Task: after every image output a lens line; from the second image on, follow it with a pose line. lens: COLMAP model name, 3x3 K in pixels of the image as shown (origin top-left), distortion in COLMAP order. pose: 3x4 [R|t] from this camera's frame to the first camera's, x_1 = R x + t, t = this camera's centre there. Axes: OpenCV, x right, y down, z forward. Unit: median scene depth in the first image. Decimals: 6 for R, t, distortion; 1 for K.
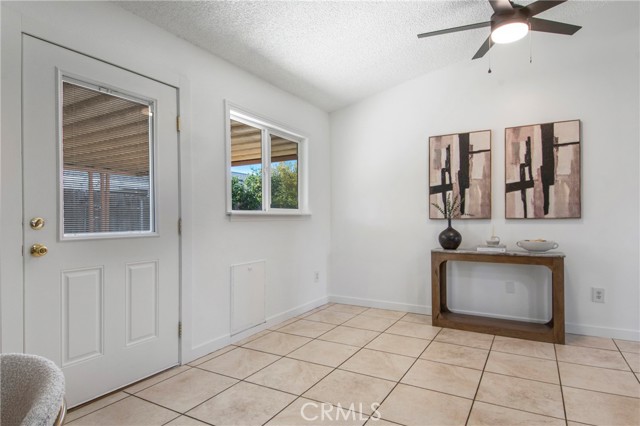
lens RADIAL K [[350.8, 0, 321.0], [0, 350.8, 225.8], [0, 0, 1]] dist [0.041308, -0.036760]
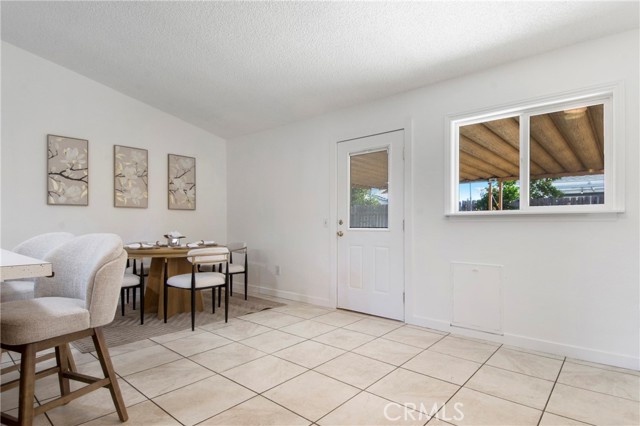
lens RADIAL K [[340.1, 0, 320.3], [0, 340.1, 224.2], [0, 0, 1]] dist [0.001921, -0.029570]
pose [[-0.201004, 0.010607, -0.979533, 0.803510], [-0.015072, 0.999790, 0.013920, -0.012910], [0.979474, 0.017561, -0.200802, 0.747797]]
